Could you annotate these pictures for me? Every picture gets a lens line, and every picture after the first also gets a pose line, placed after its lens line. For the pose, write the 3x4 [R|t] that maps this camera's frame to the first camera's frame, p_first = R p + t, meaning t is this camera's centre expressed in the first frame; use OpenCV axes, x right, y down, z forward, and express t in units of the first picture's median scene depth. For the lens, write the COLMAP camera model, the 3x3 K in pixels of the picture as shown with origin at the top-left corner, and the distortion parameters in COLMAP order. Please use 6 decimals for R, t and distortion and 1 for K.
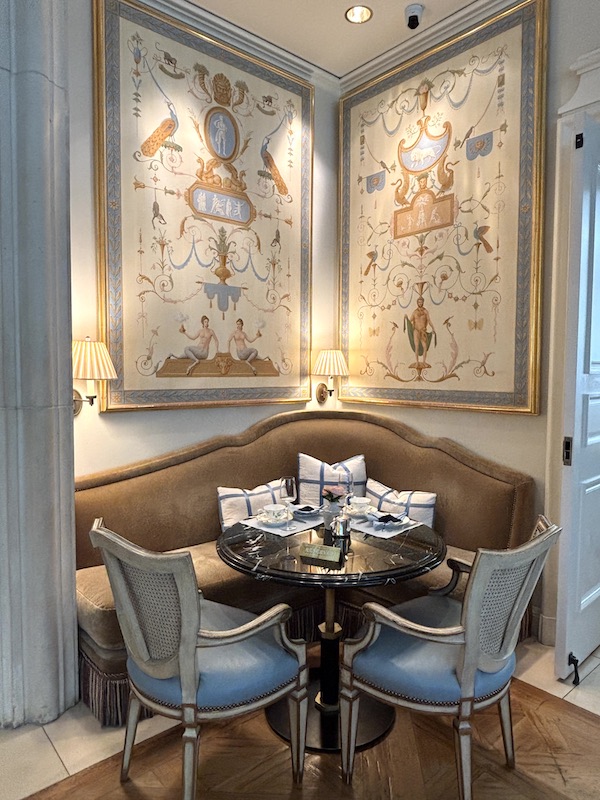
lens RADIAL K [[536.5, 0, 303.4], [0, 536.5, 395.9], [0, 0, 1]] dist [-0.014029, -0.013526]
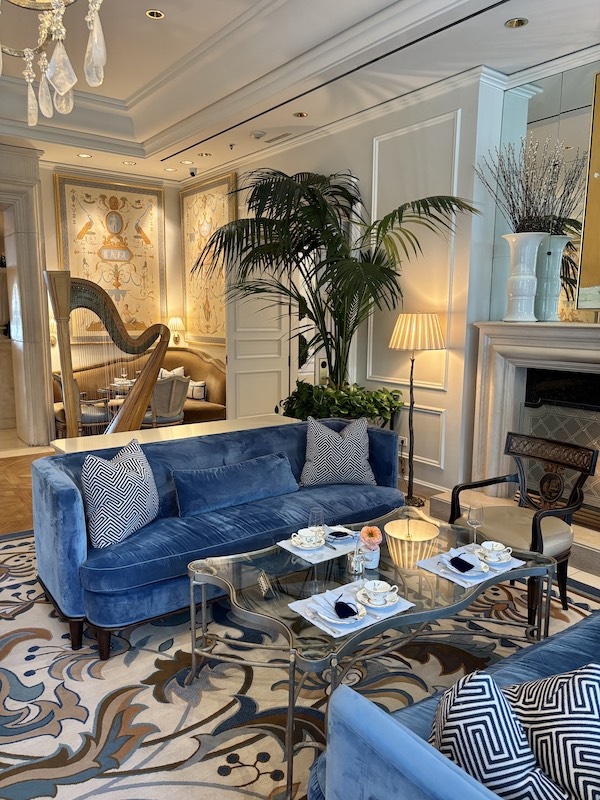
lens RADIAL K [[603.0, 0, 299.4], [0, 603.0, 404.9], [0, 0, 1]] dist [-0.016288, -0.001962]
pose [[0.996782, 0.019896, -0.077658, 0.828039], [-0.011372, 0.994010, 0.108693, -0.007738], [0.079355, -0.107460, 0.991037, -1.521202]]
